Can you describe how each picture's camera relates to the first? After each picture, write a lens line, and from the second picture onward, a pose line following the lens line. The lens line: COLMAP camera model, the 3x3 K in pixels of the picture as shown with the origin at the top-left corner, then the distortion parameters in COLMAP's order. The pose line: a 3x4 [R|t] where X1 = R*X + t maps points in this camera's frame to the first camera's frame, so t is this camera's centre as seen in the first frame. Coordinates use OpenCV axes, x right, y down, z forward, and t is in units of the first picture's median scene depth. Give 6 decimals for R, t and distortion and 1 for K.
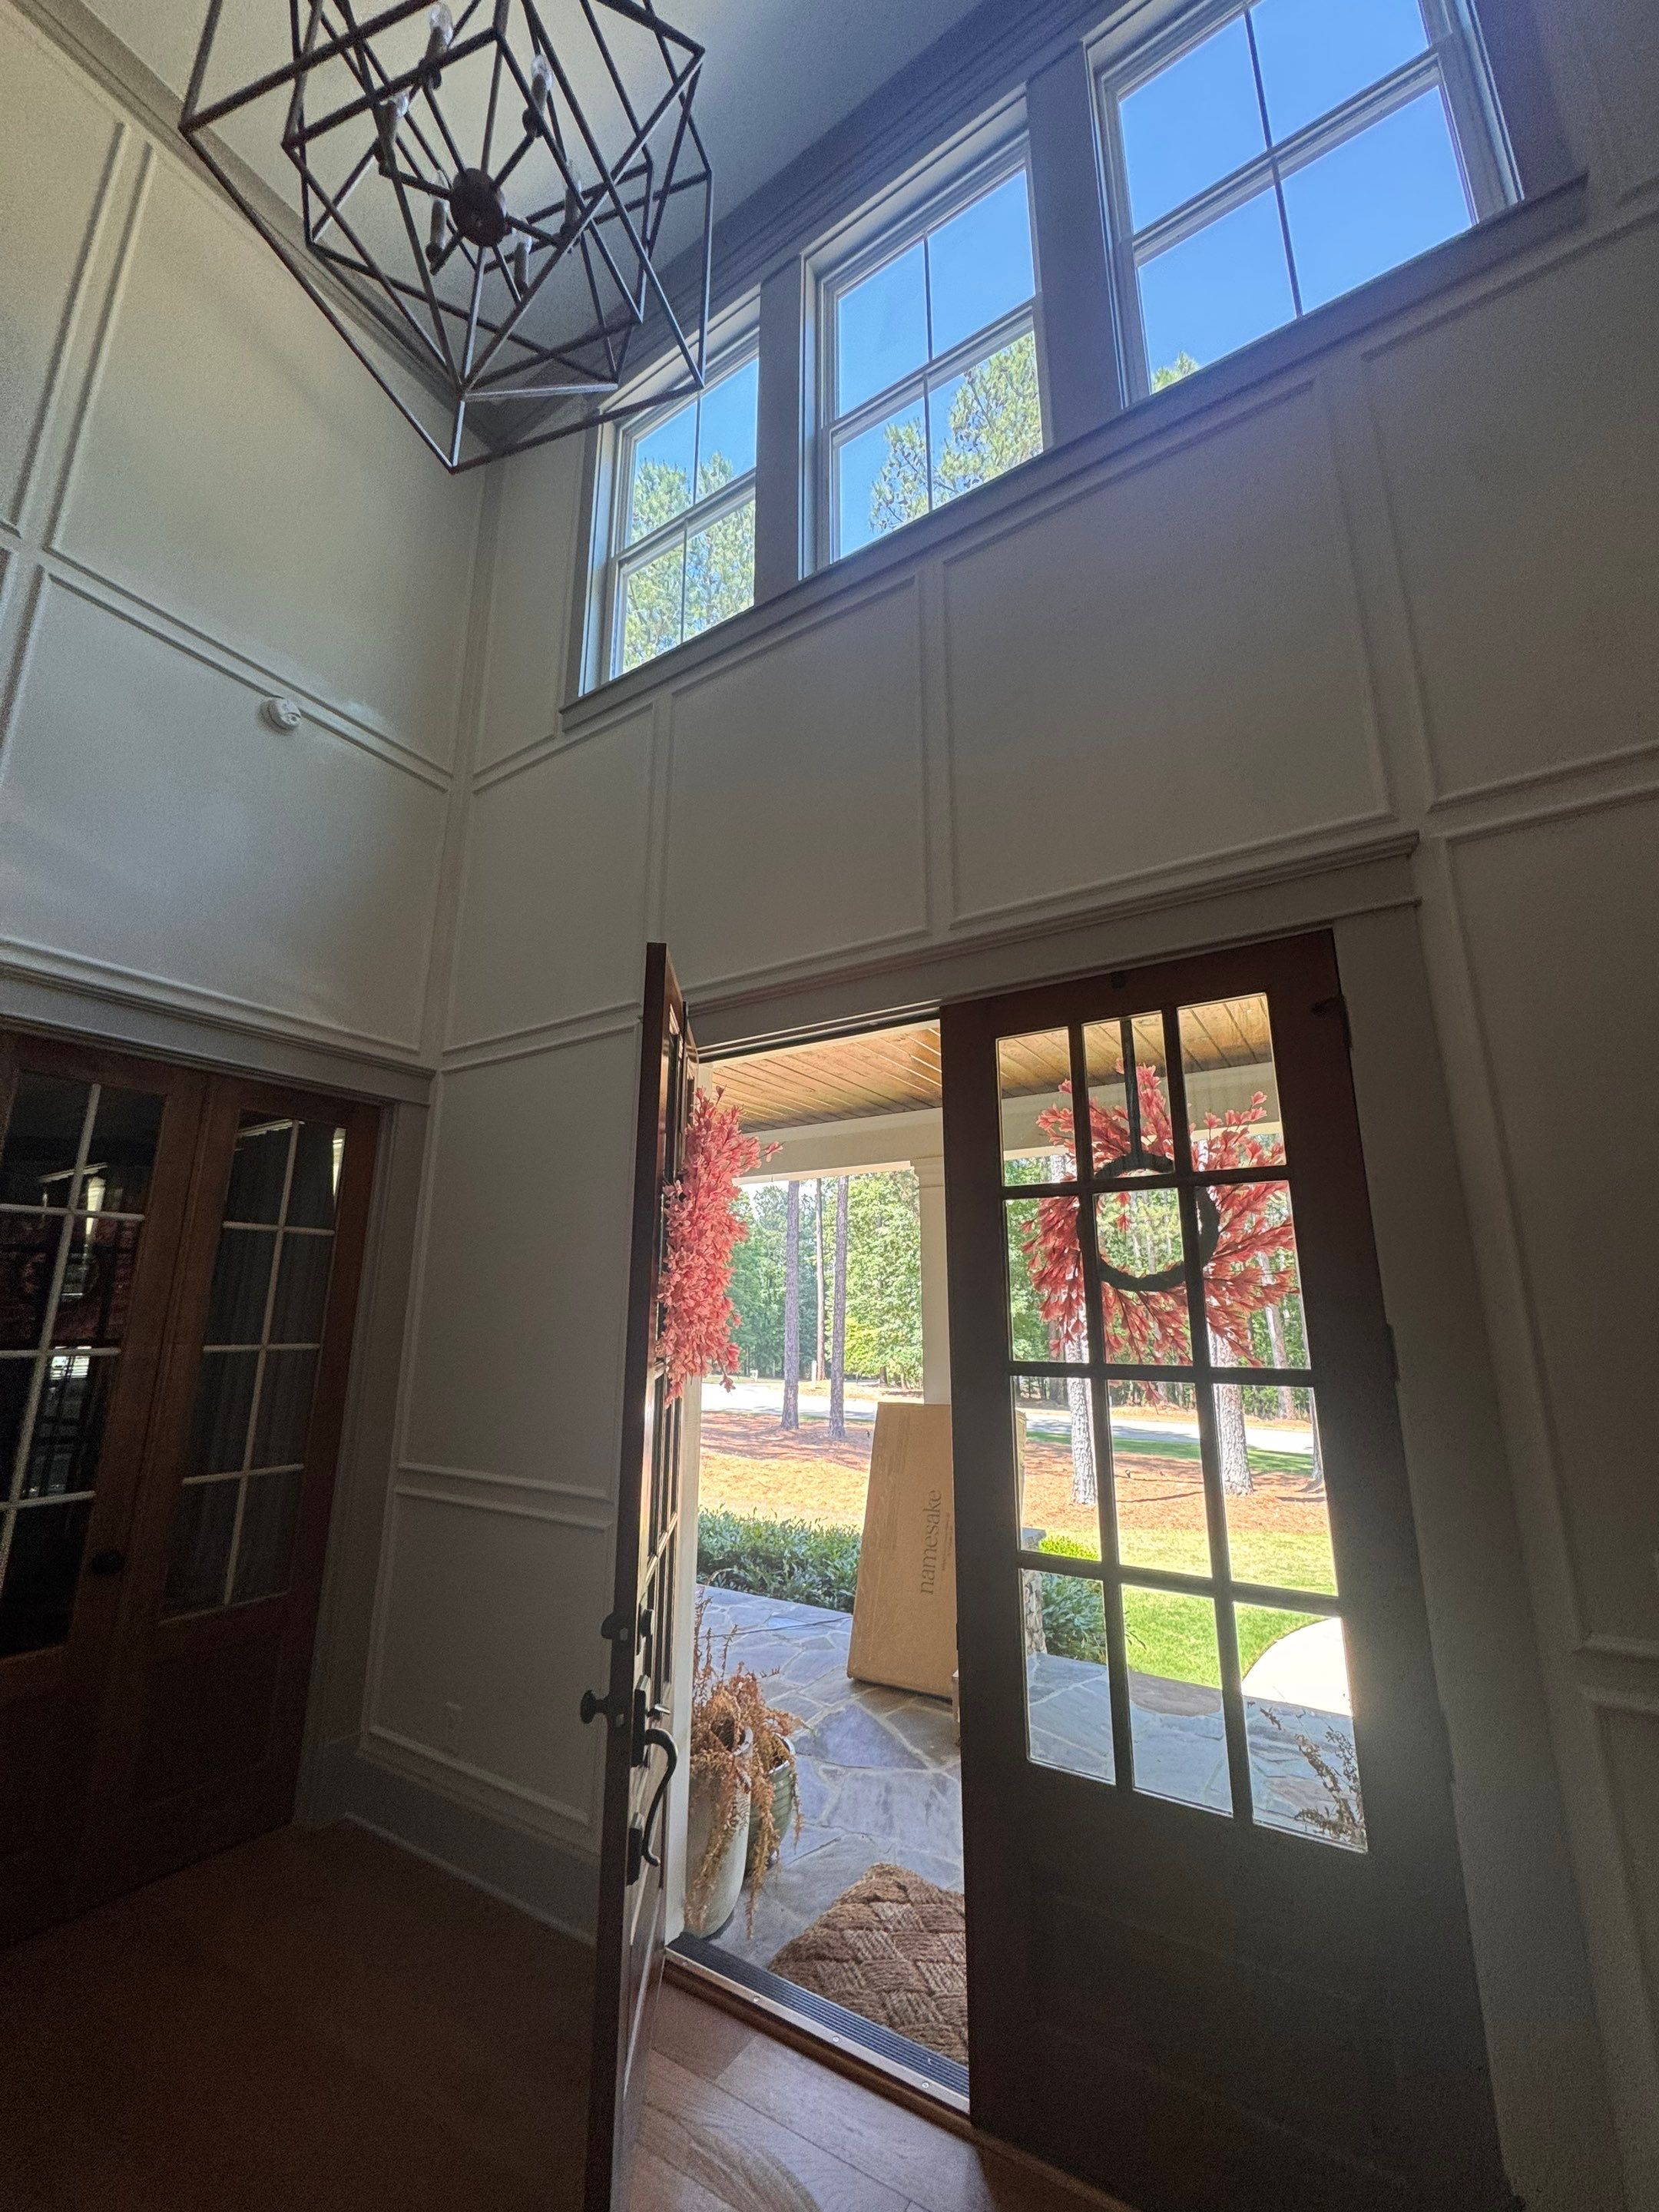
lens RADIAL K [[882.0, 0, 829.4], [0, 882.0, 1105.2], [0, 0, 1]] dist [-0.004573, 0.000898]
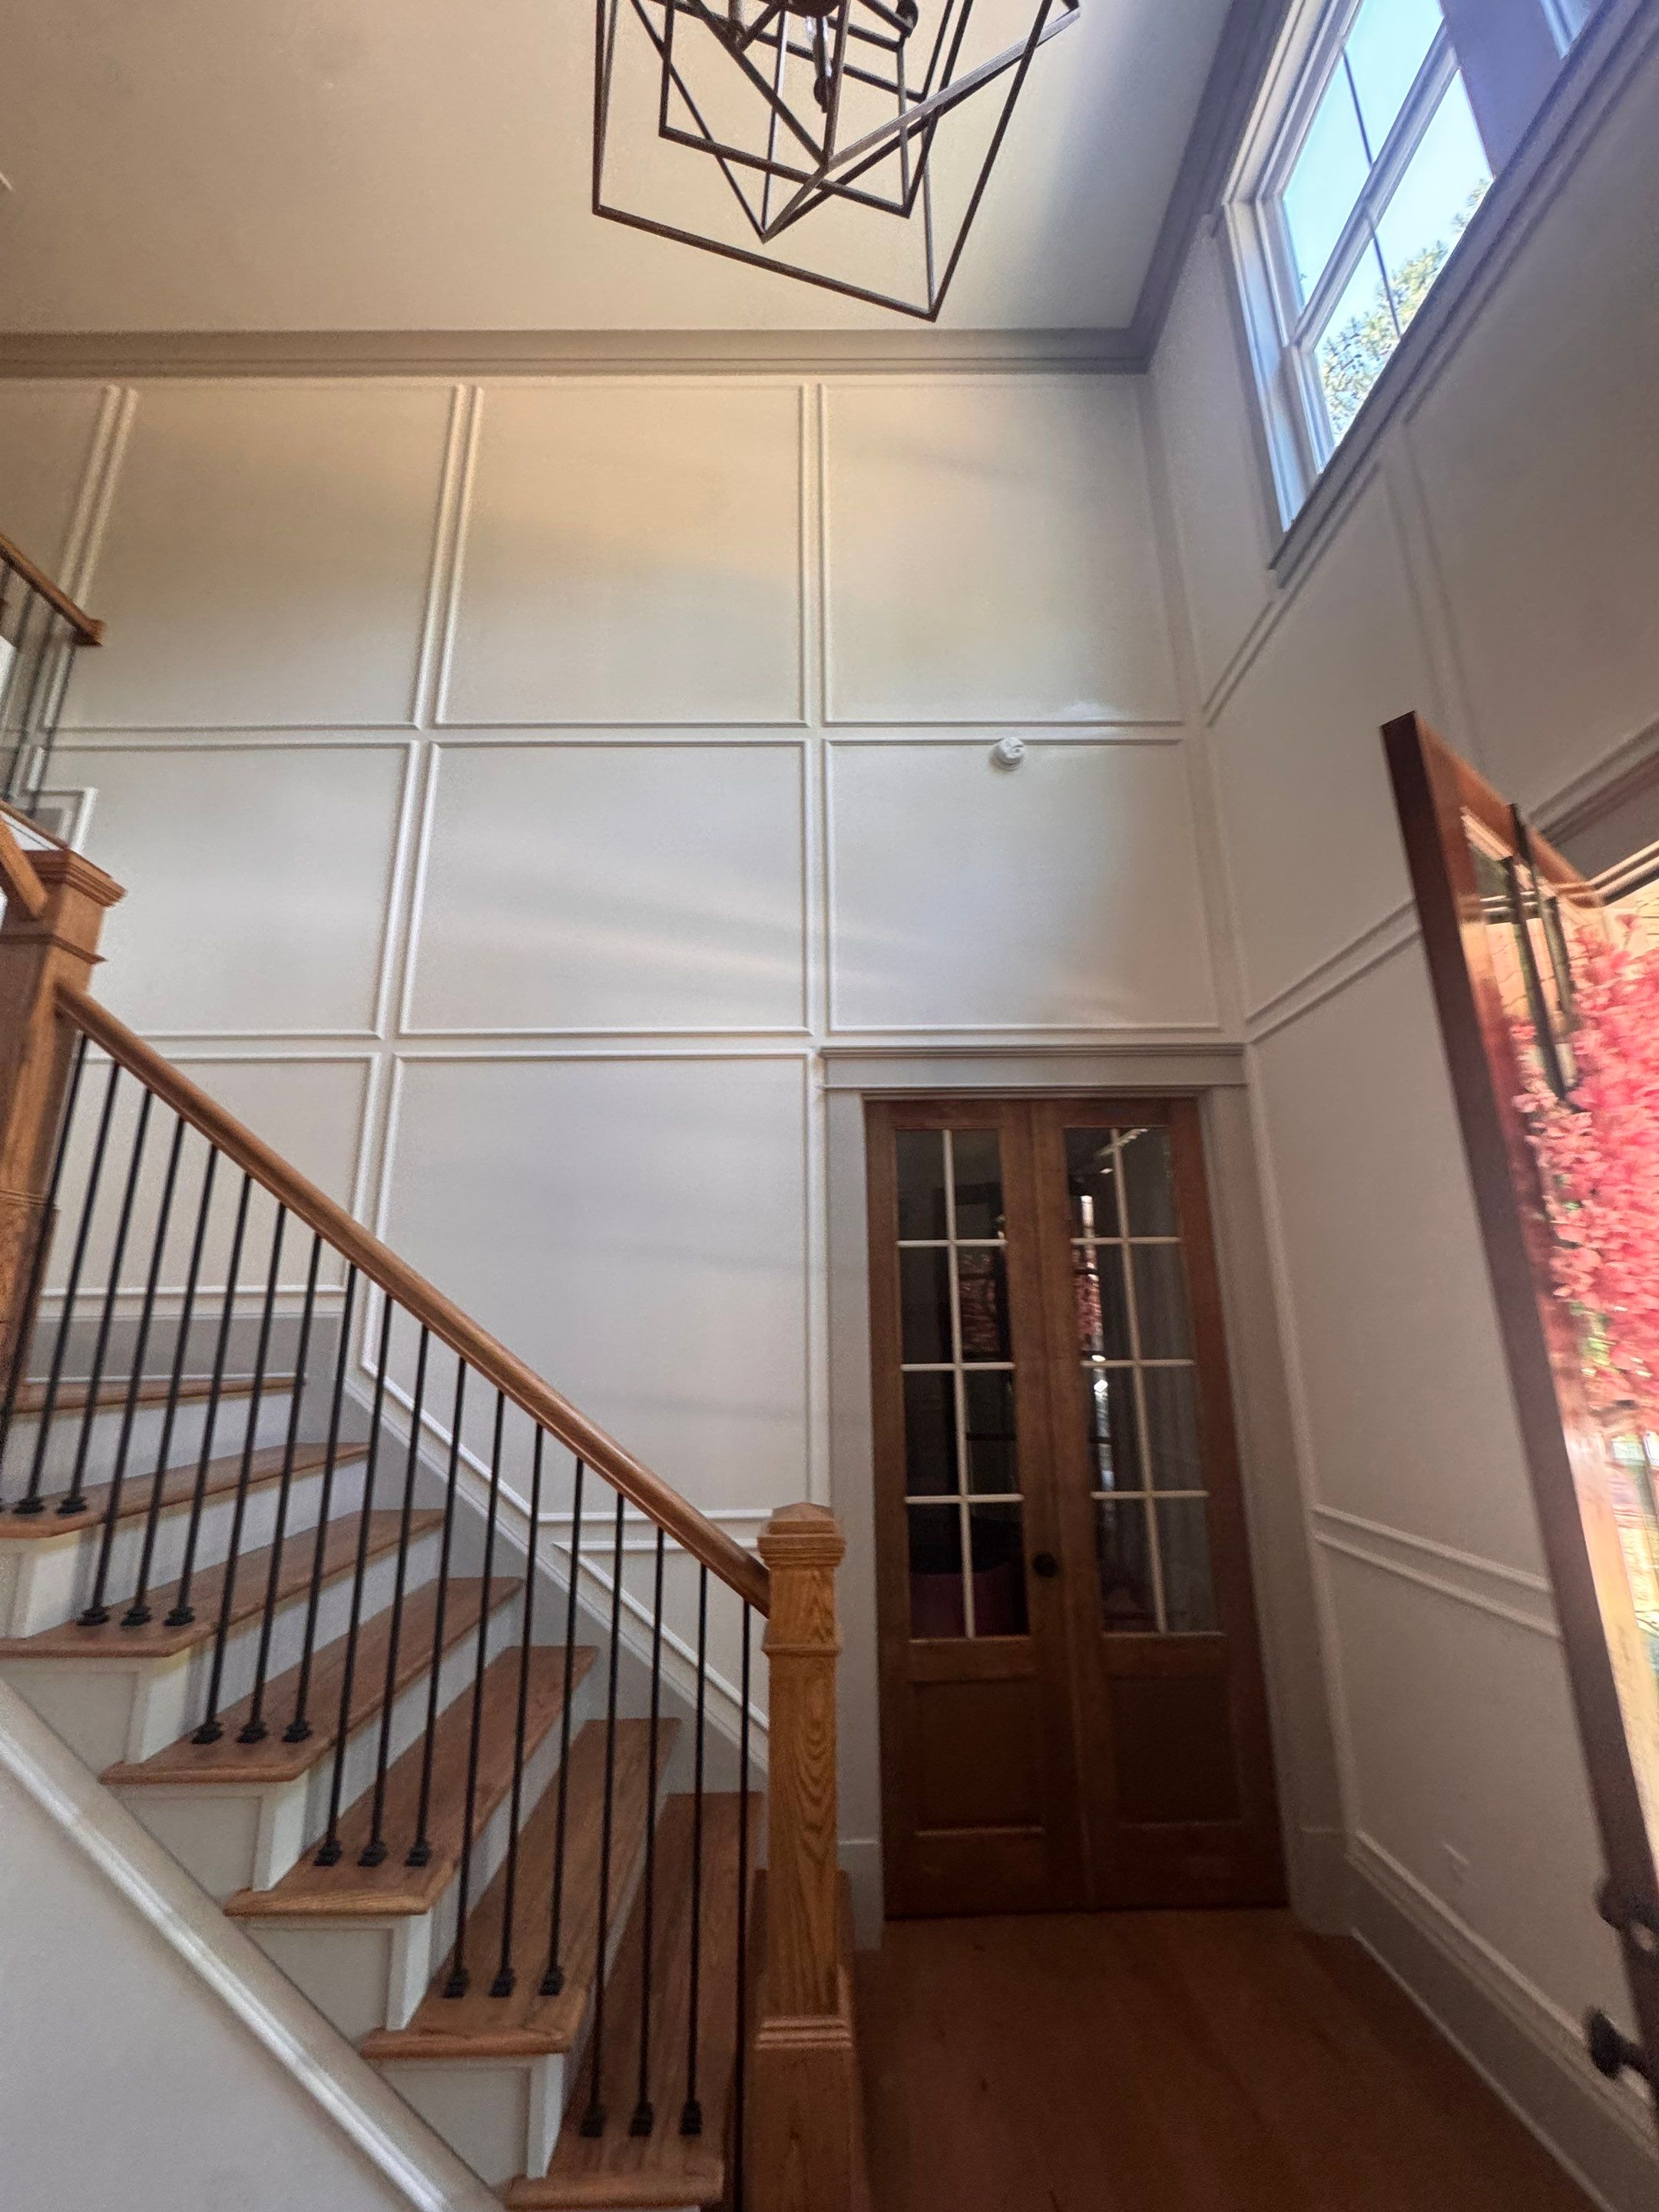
lens RADIAL K [[885.2, 0, 828.6], [0, 885.2, 1102.3], [0, 0, 1]] dist [-0.003574, -0.000174]
pose [[0.552332, -0.217216, -0.804827, 0.016001], [0.207646, 0.970874, -0.119529, 0.045109], [0.807349, -0.101100, 0.581349, 0.202734]]
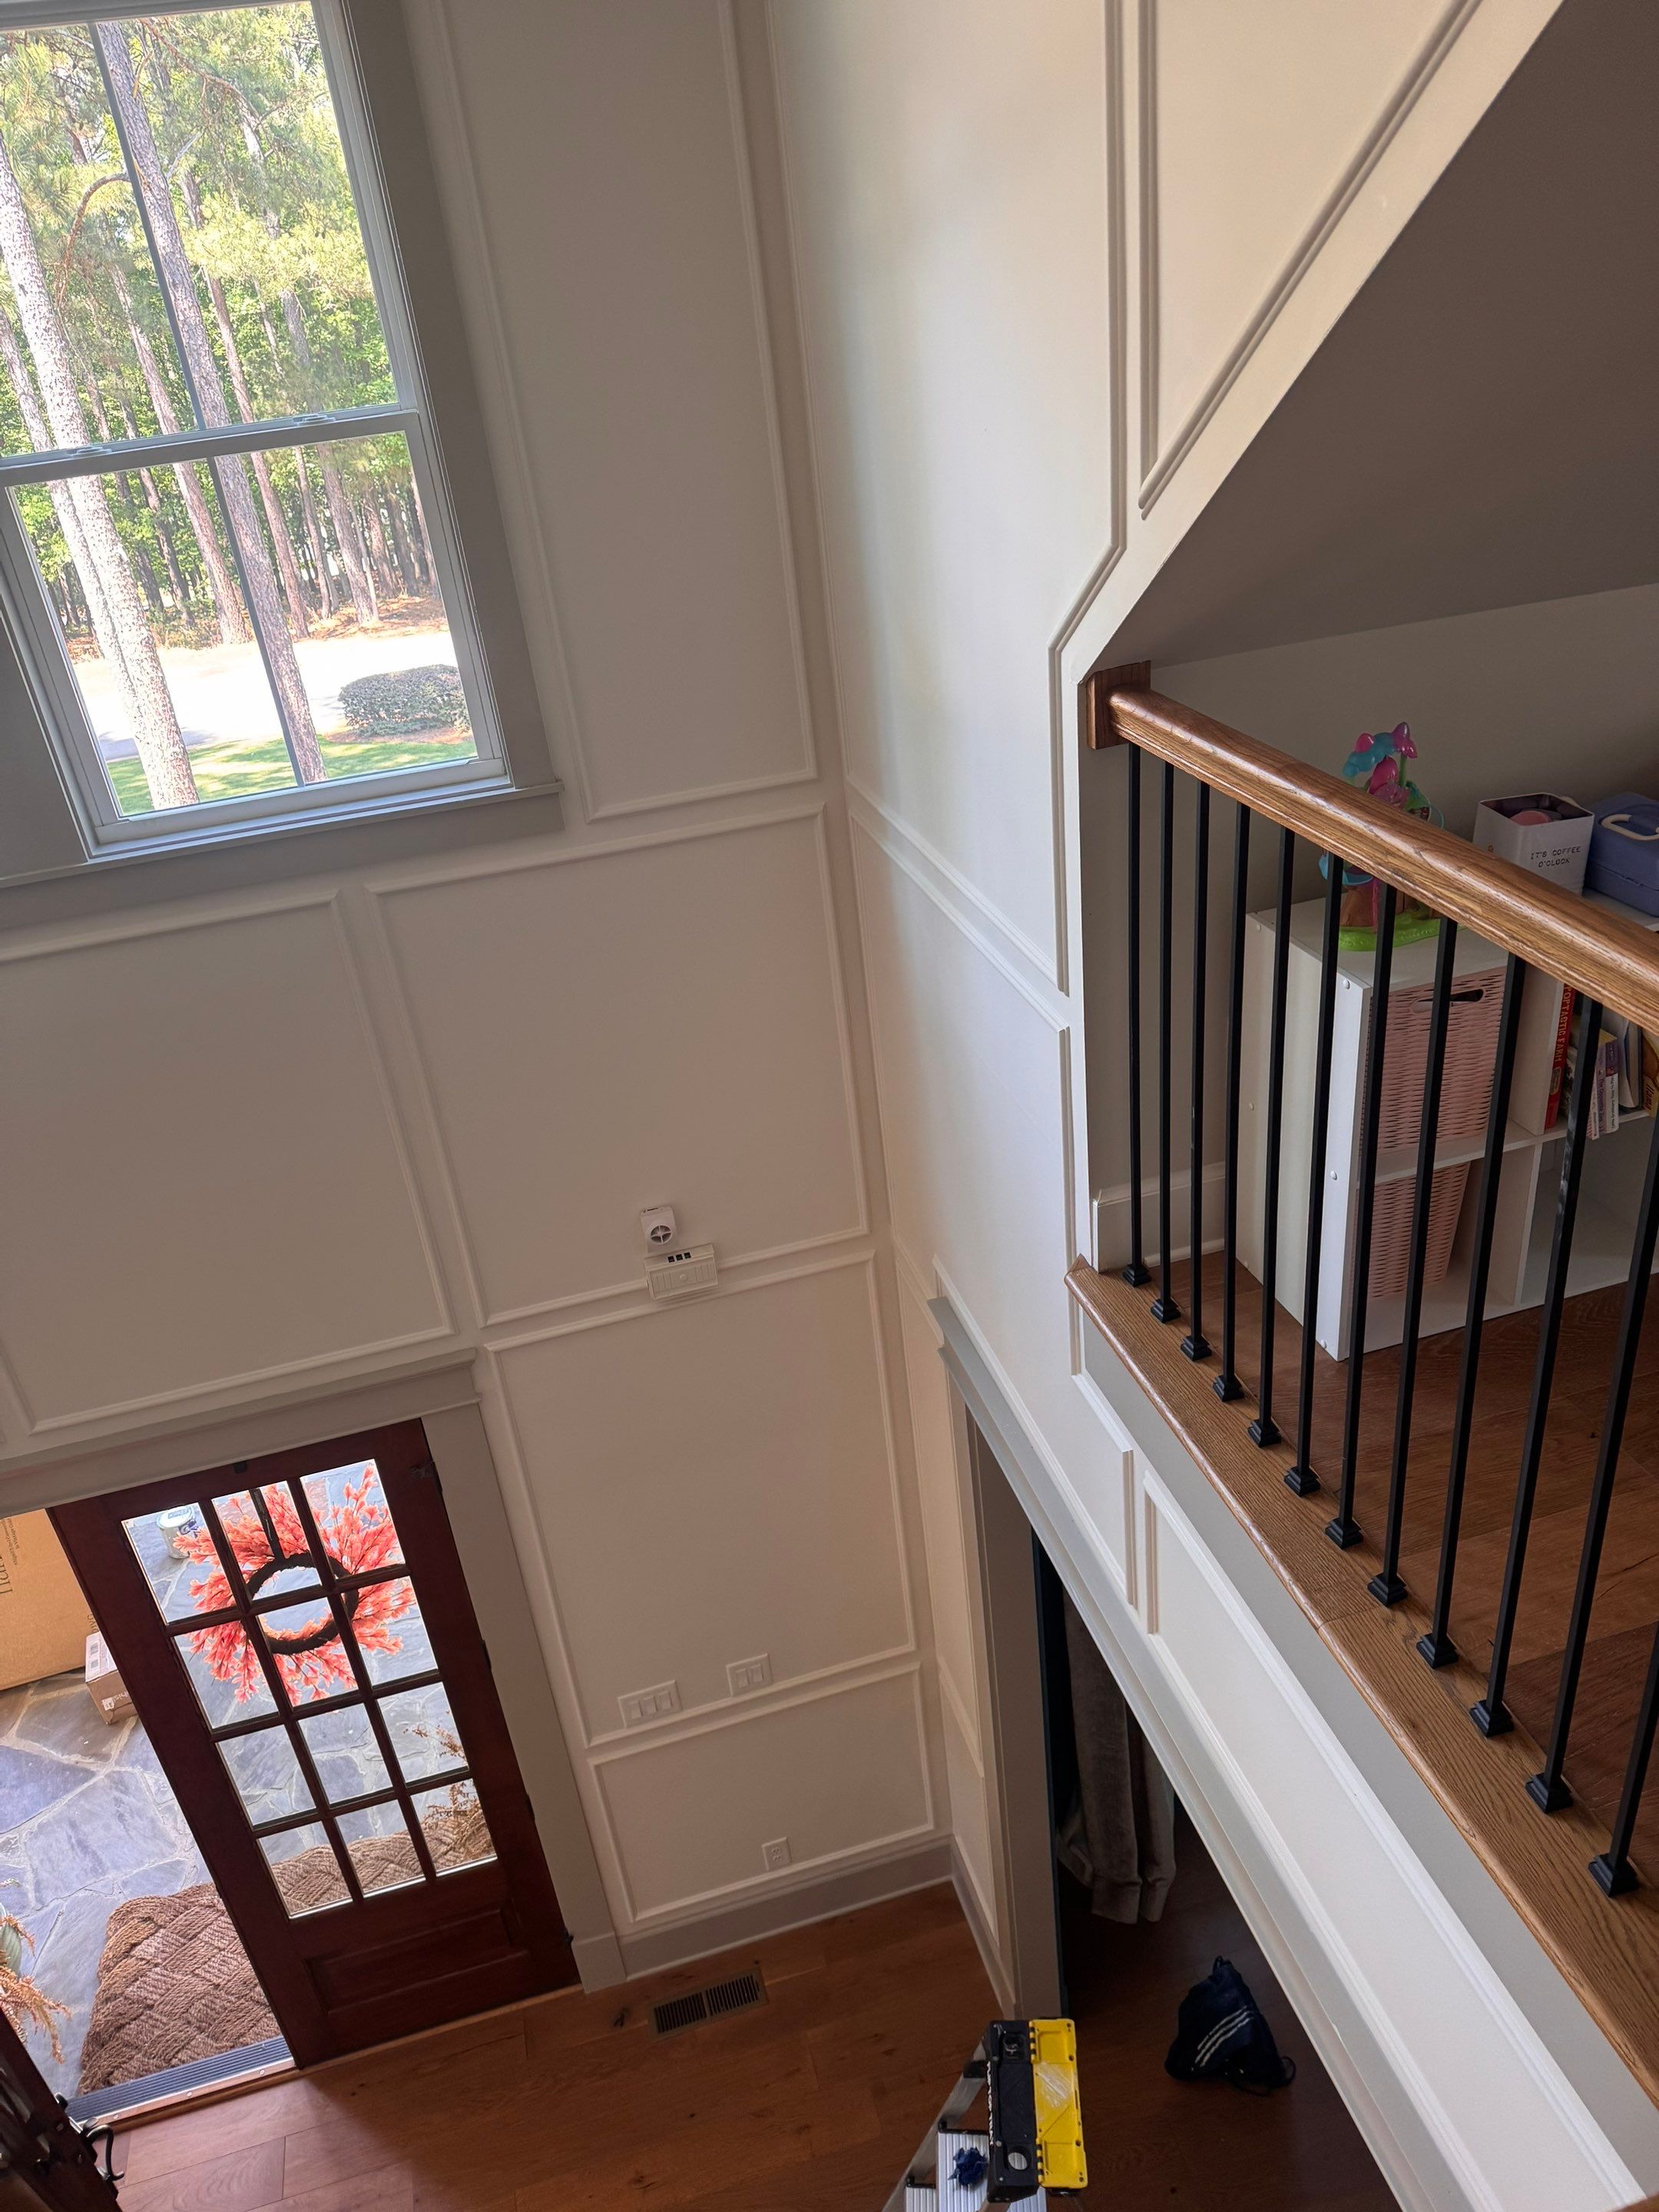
lens RADIAL K [[1523.1, 0, 832.0], [0, 1523.1, 1080.4], [0, 0, 1]] dist [0.051929, -0.072506]
pose [[0.671913, -0.405911, 0.619491, -0.113263], [-0.070780, 0.797417, 0.599264, -1.245534], [-0.737240, -0.446501, 0.507065, -0.192998]]
